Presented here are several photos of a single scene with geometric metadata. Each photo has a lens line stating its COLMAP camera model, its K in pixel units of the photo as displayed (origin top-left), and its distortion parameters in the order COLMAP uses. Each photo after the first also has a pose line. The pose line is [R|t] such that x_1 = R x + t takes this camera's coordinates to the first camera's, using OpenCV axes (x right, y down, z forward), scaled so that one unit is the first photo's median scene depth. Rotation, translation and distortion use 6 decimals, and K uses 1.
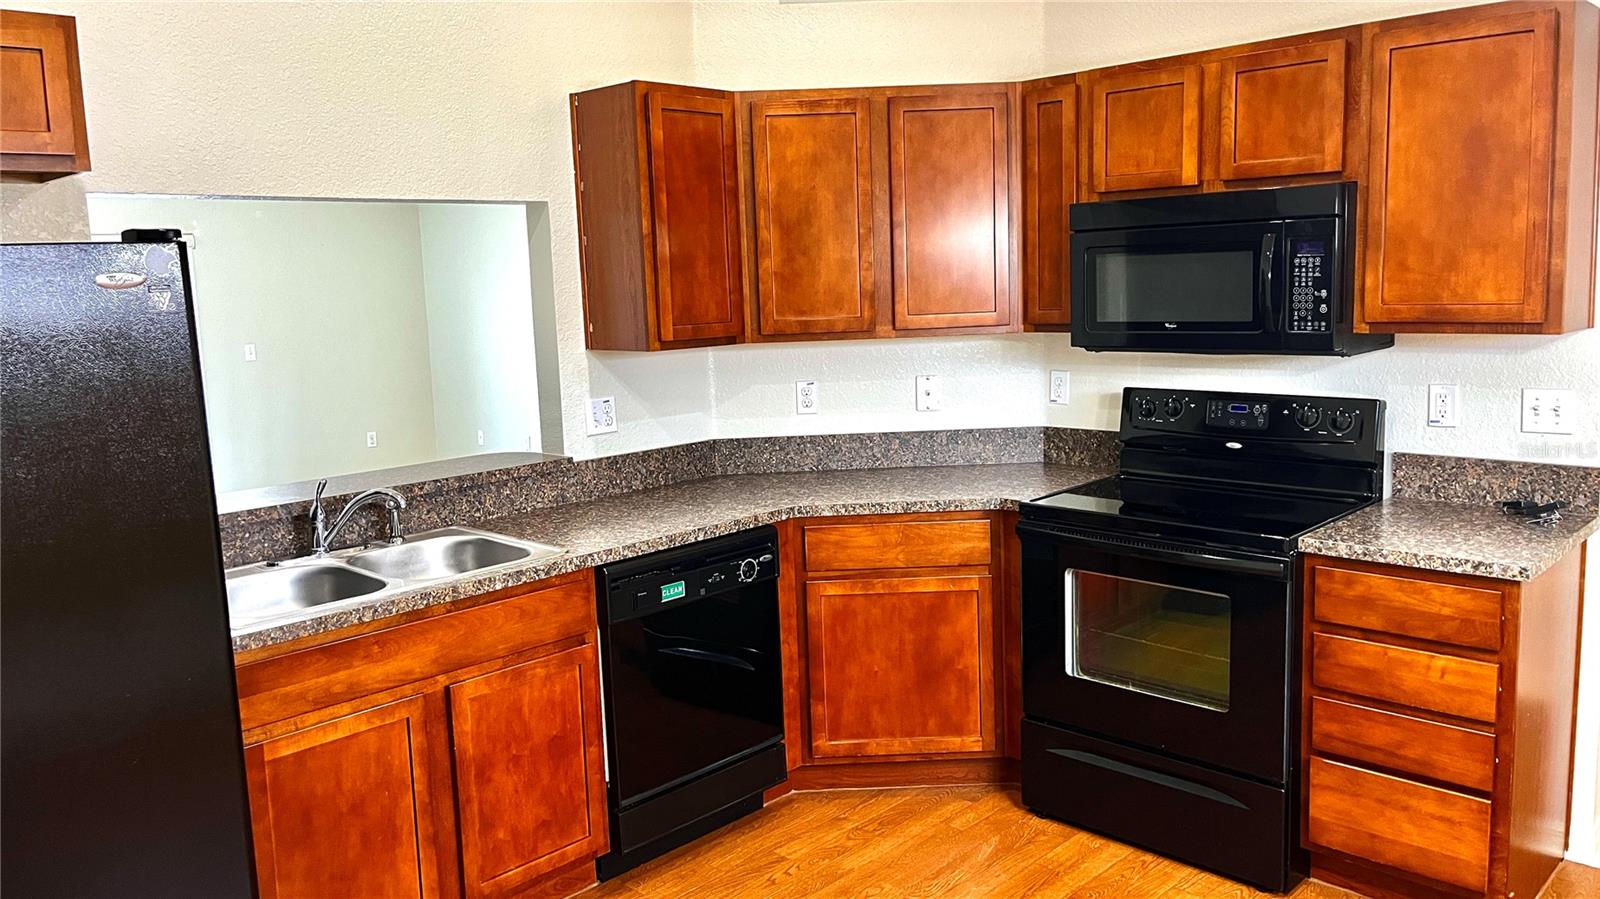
lens RADIAL K [[1209.5, 0, 799.8], [0, 1209.5, 449.7], [0, 0, 1]] dist [0.063176, -0.033796]
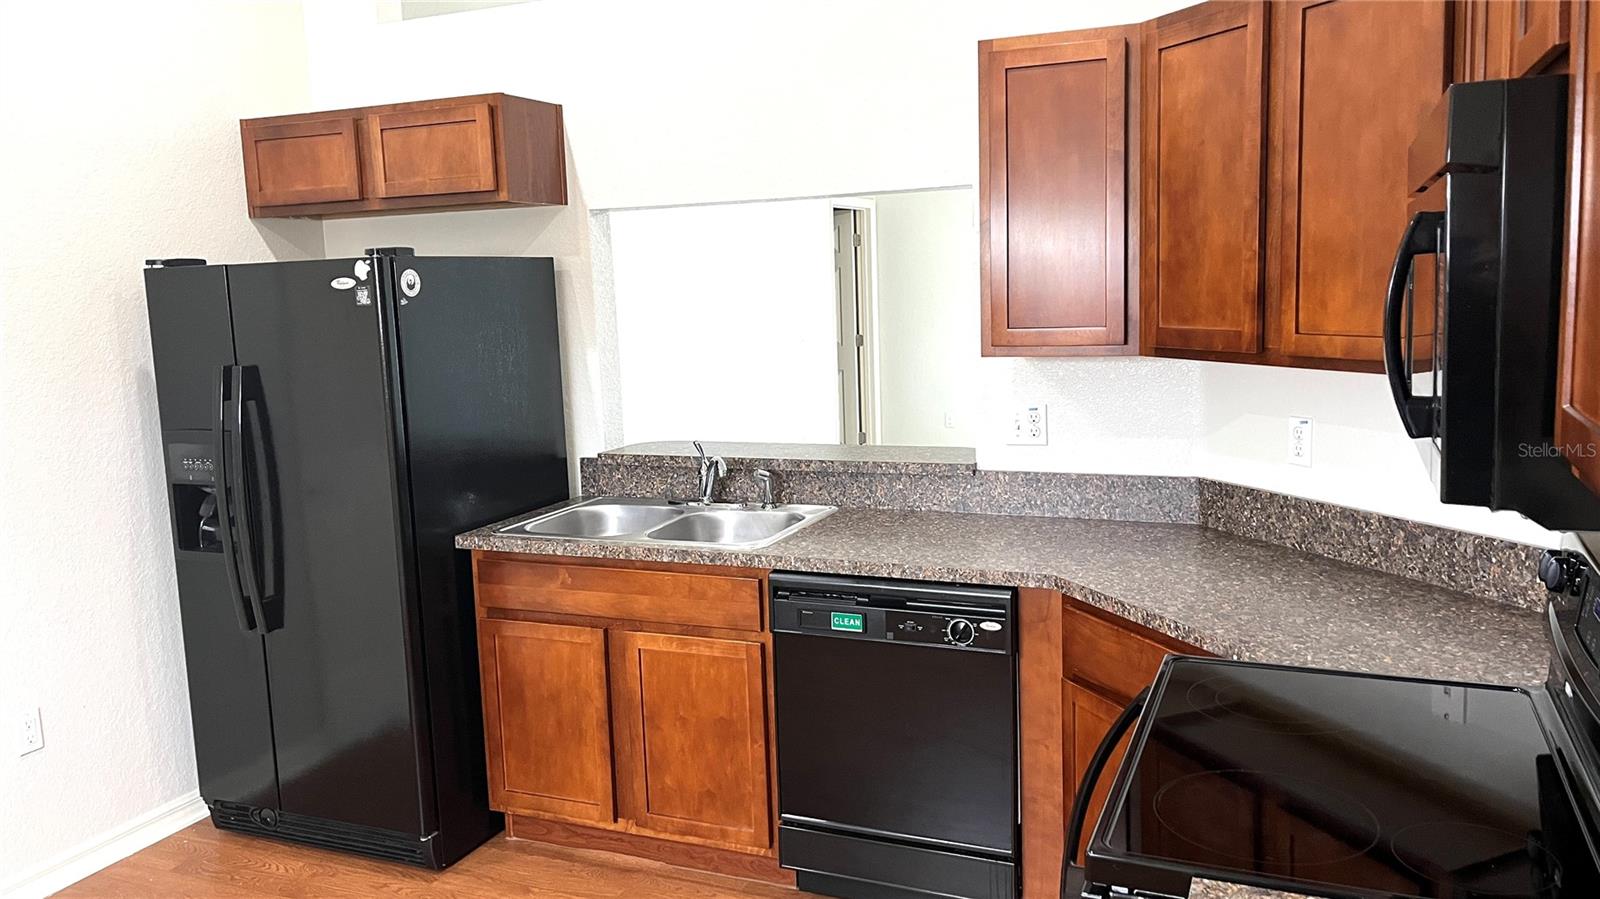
lens RADIAL K [[1209.5, 0, 801.0], [0, 1209.5, 436.7], [0, 0, 1]] dist [0.063176, -0.033796]
pose [[0.356495, 0.147841, -0.922526, 0.654993], [-0.112801, 0.986989, 0.114582, -0.112708], [0.927463, 0.063214, 0.368534, 0.585067]]
